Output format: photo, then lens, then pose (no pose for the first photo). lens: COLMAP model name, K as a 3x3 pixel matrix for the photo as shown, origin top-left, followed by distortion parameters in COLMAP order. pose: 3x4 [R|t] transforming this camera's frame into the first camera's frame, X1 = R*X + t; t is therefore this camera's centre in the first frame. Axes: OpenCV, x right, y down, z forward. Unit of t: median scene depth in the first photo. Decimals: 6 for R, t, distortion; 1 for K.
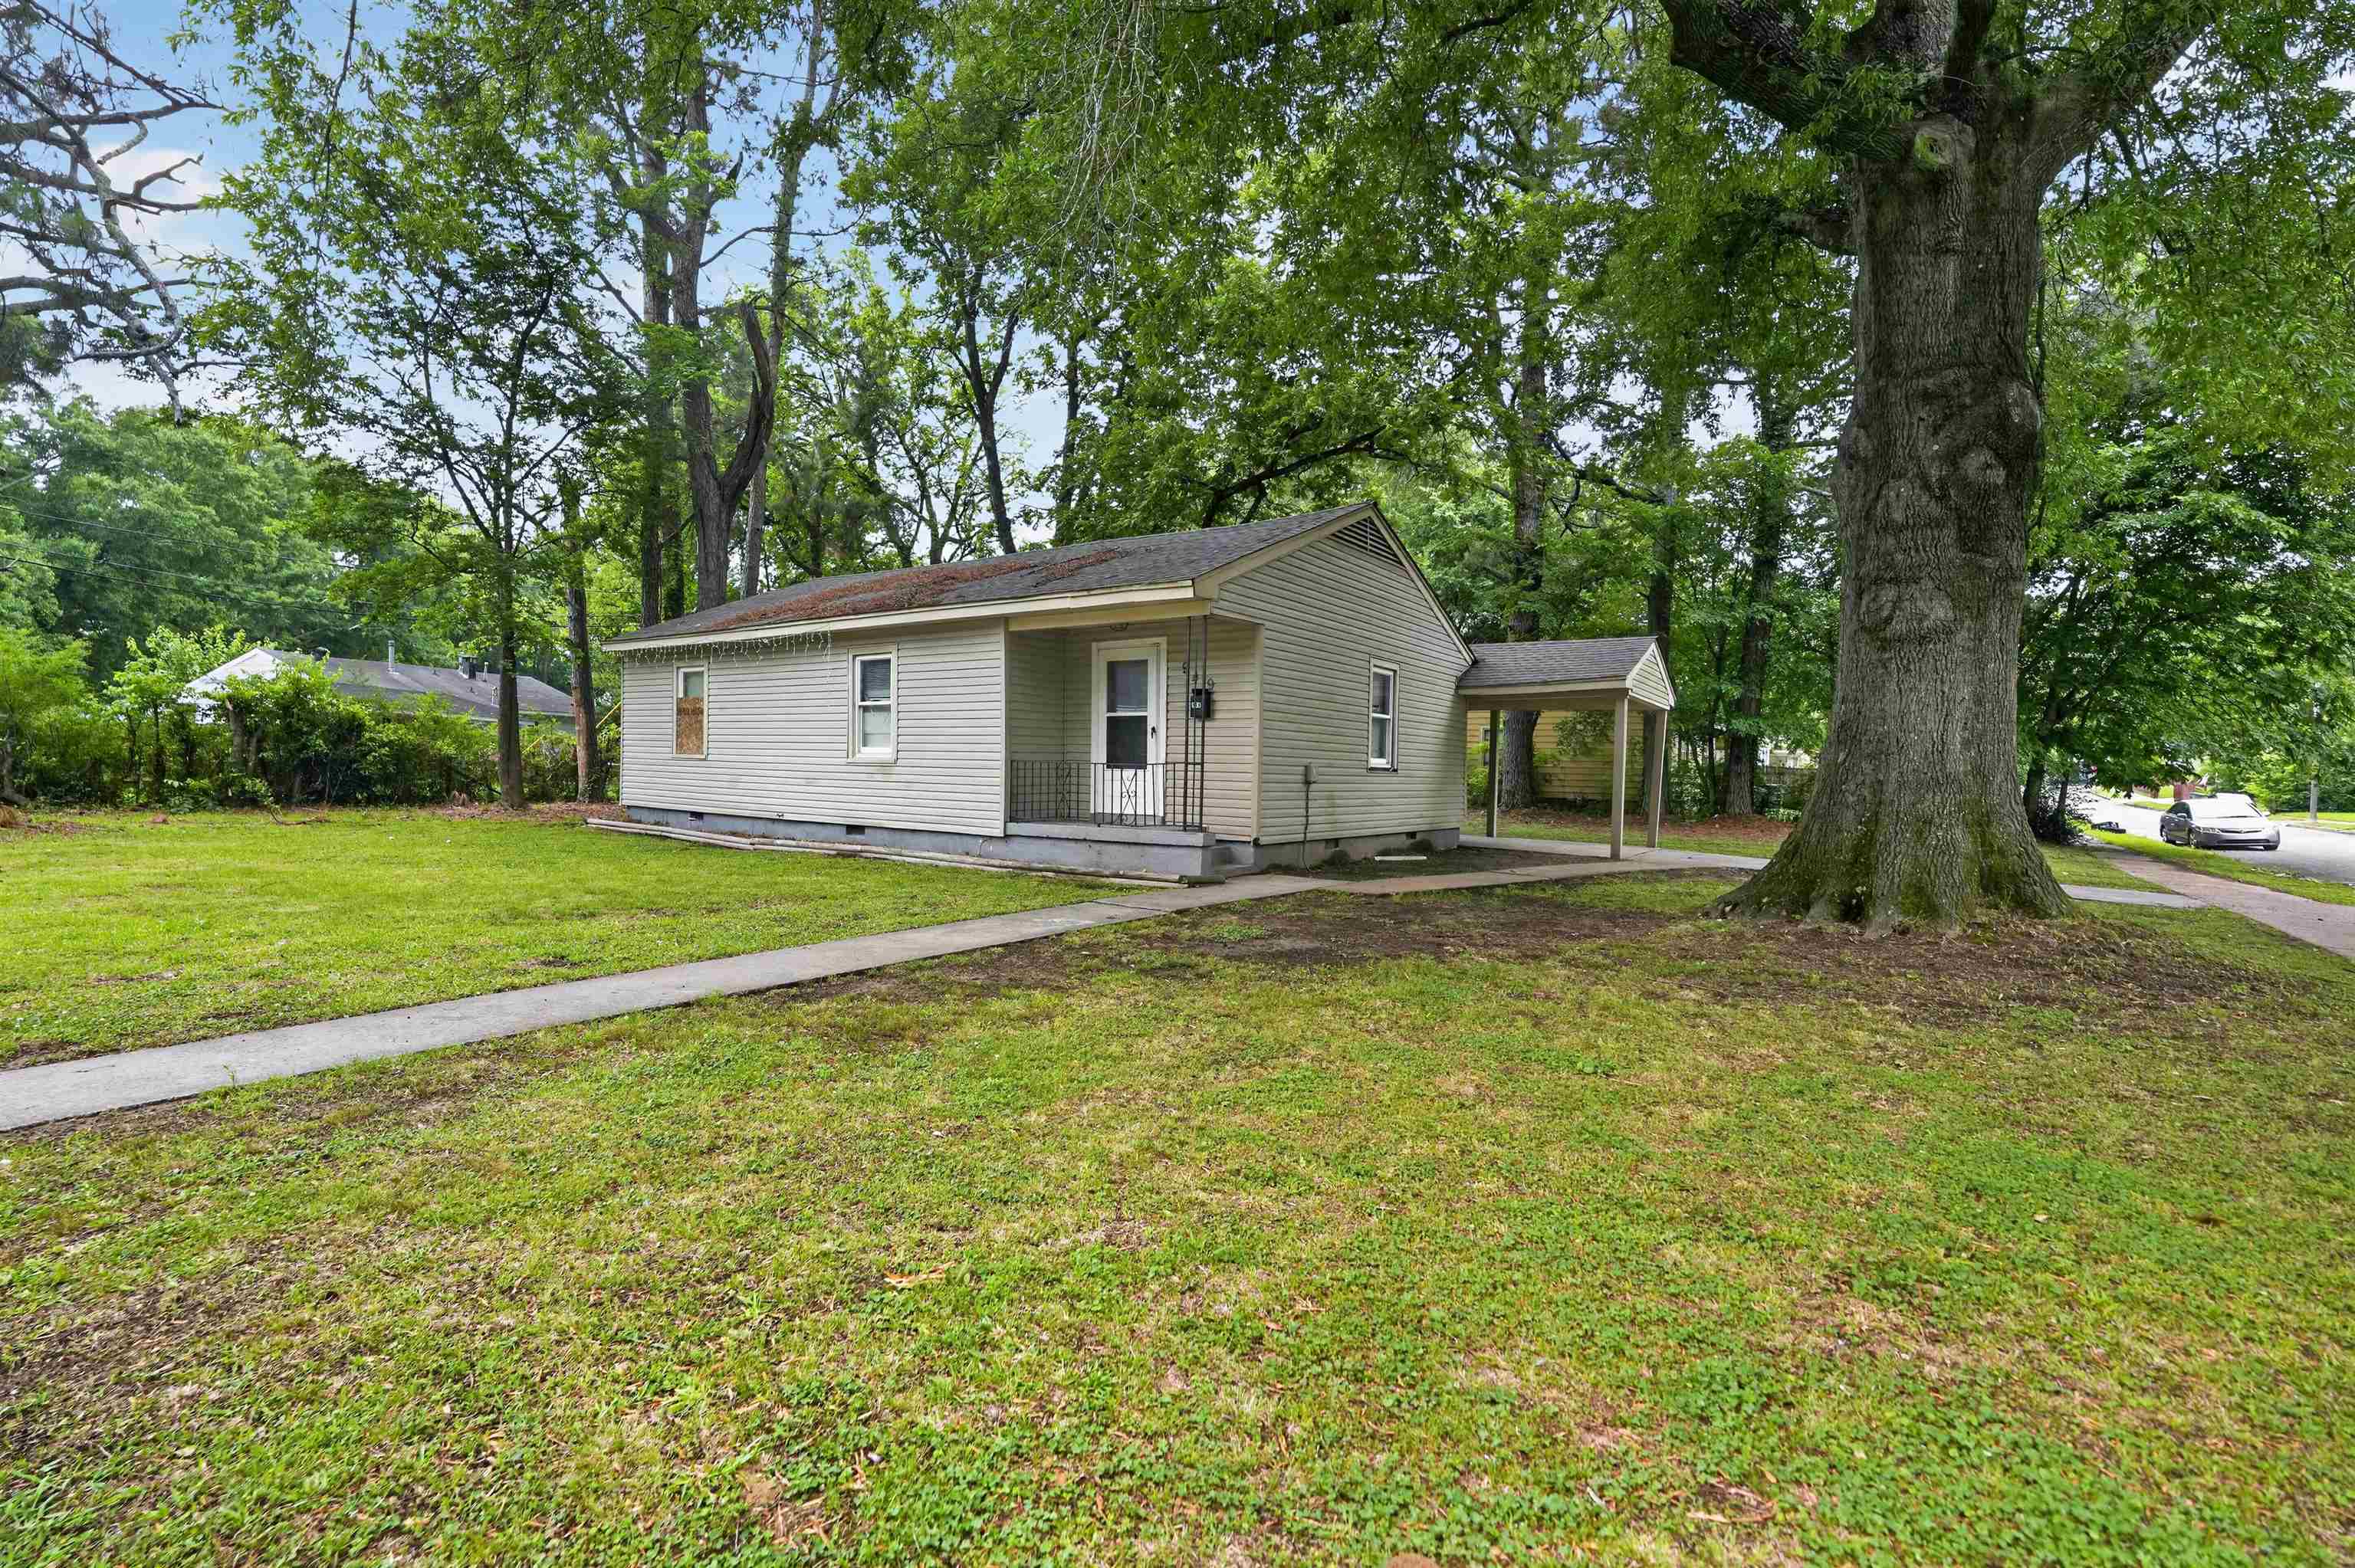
lens RADIAL K [[1046.2, 0, 1172.2], [0, 1046.2, 787.2], [0, 0, 1]] dist [-0.015786, 0.000761]
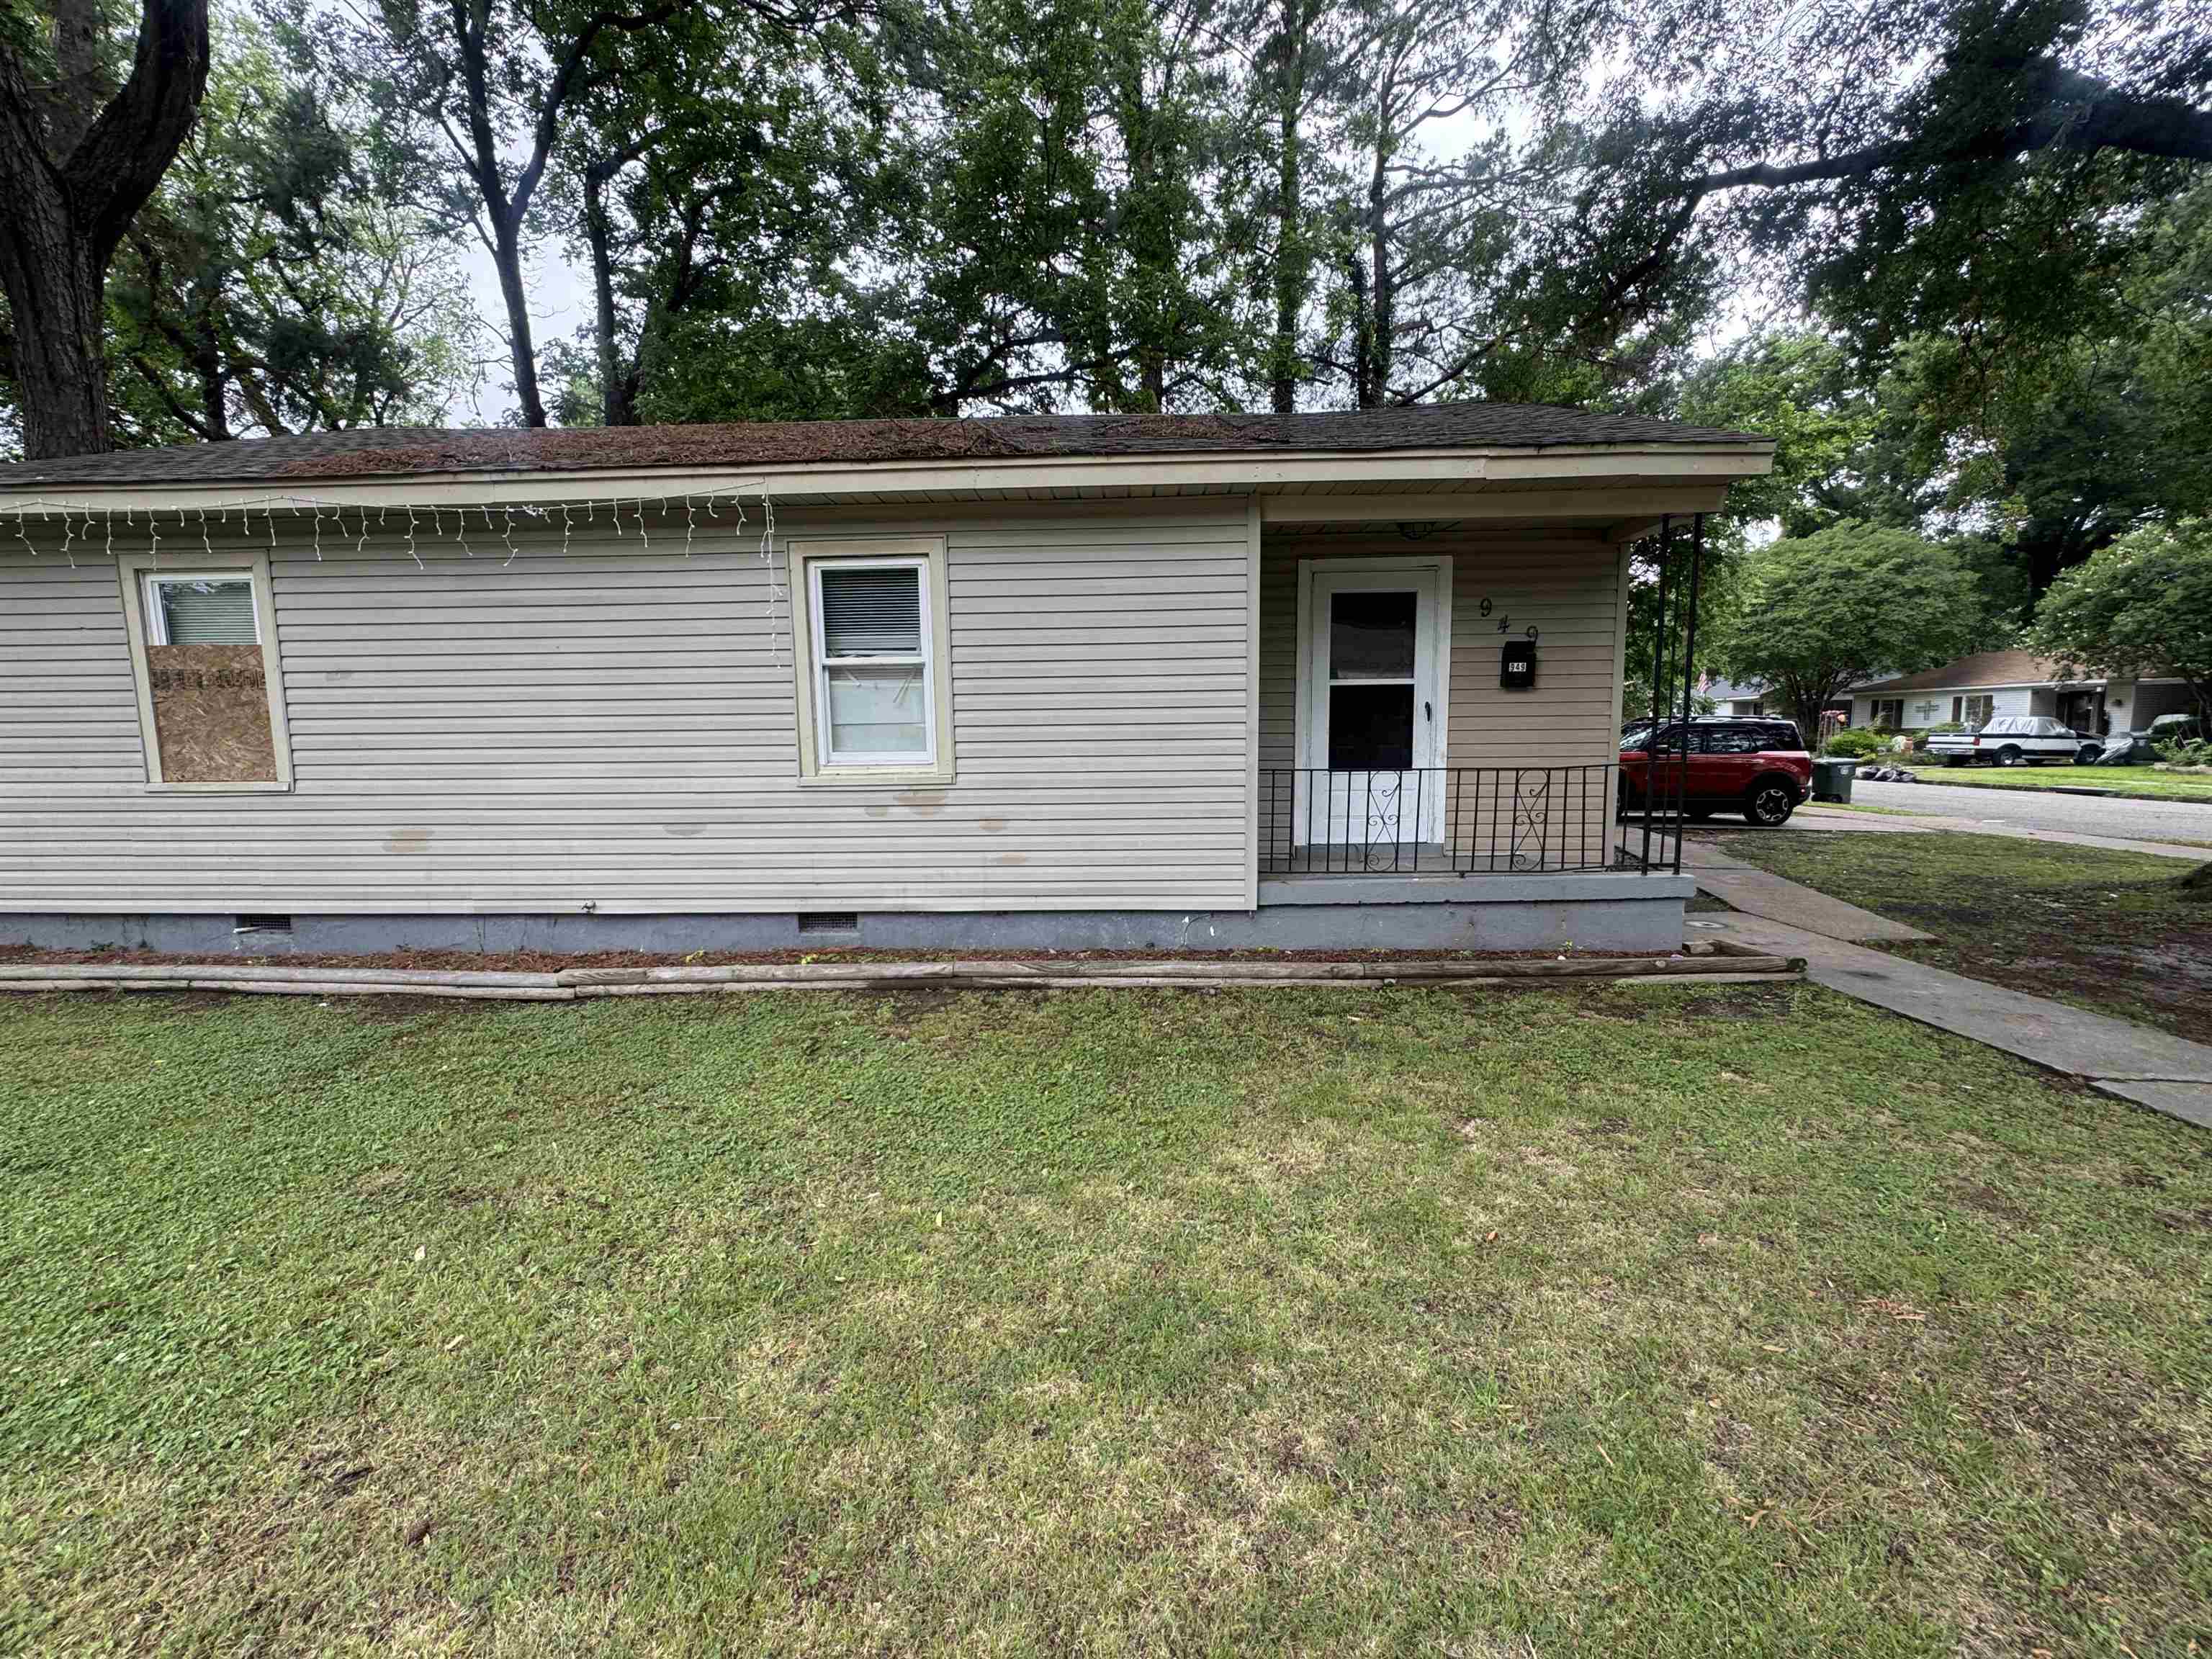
lens RADIAL K [[879.6, 0, 1106.0], [0, 879.6, 829.5], [0, 0, 1]] dist [-0.001663, -0.000078]
pose [[0.832482, -0.093913, 0.546035, -0.431951], [0.042819, 0.993488, 0.105588, -0.041764], [-0.552395, -0.064519, 0.831082, 0.605609]]
